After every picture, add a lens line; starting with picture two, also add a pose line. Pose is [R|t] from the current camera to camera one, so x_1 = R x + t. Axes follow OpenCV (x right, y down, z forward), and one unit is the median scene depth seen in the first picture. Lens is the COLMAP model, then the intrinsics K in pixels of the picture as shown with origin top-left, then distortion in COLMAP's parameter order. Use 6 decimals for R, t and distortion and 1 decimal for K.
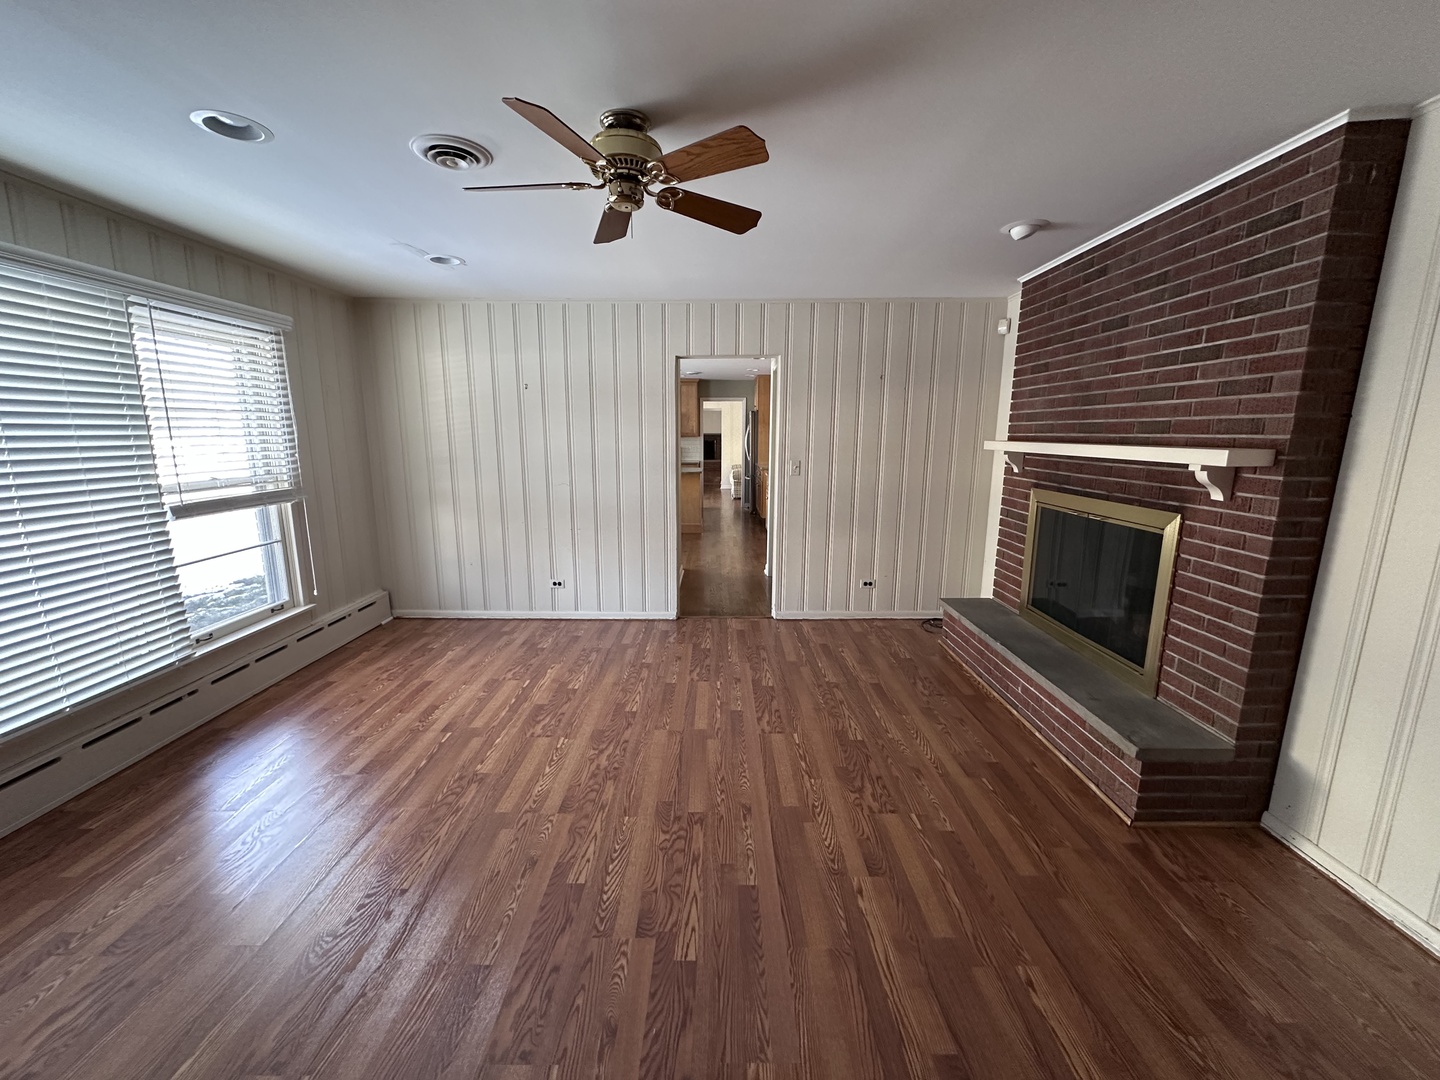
lens RADIAL K [[573.9, 0, 716.7], [0, 573.9, 539.5], [0, 0, 1]] dist [-0.003920, -0.000261]
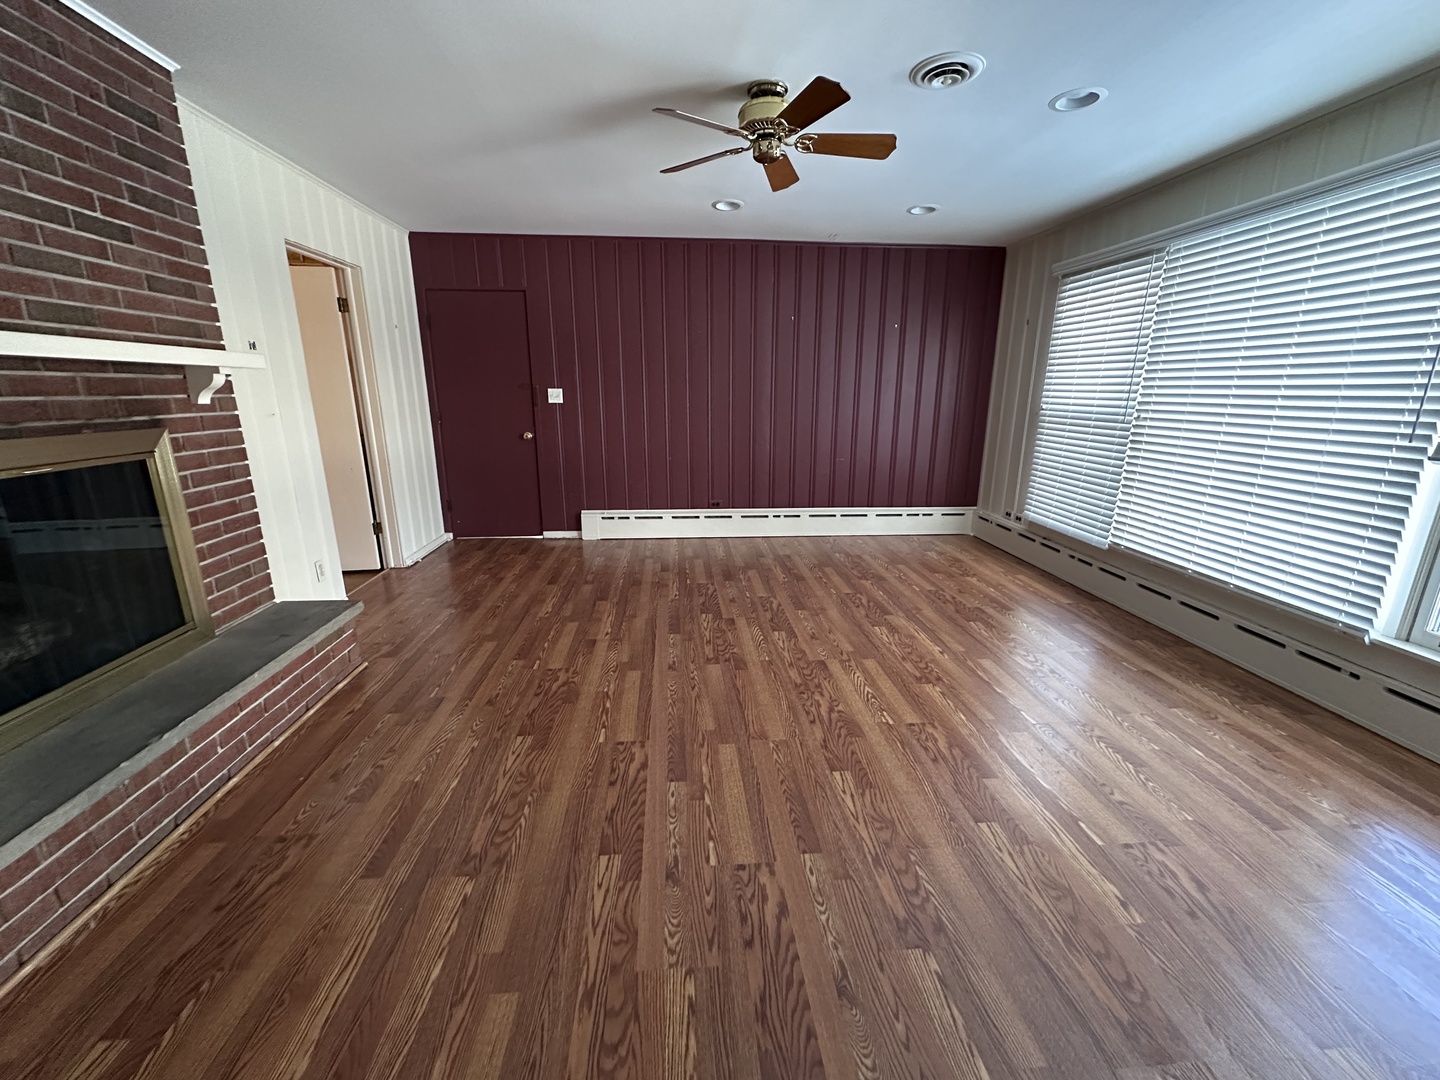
lens RADIAL K [[573.9, 0, 716.7], [0, 573.9, 539.5], [0, 0, 1]] dist [-0.003920, -0.000261]
pose [[-0.996678, 0.013399, -0.080337, 0.048333], [-0.022218, 0.904238, 0.426451, -0.265753], [0.078357, 0.426820, -0.900936, 1.826166]]
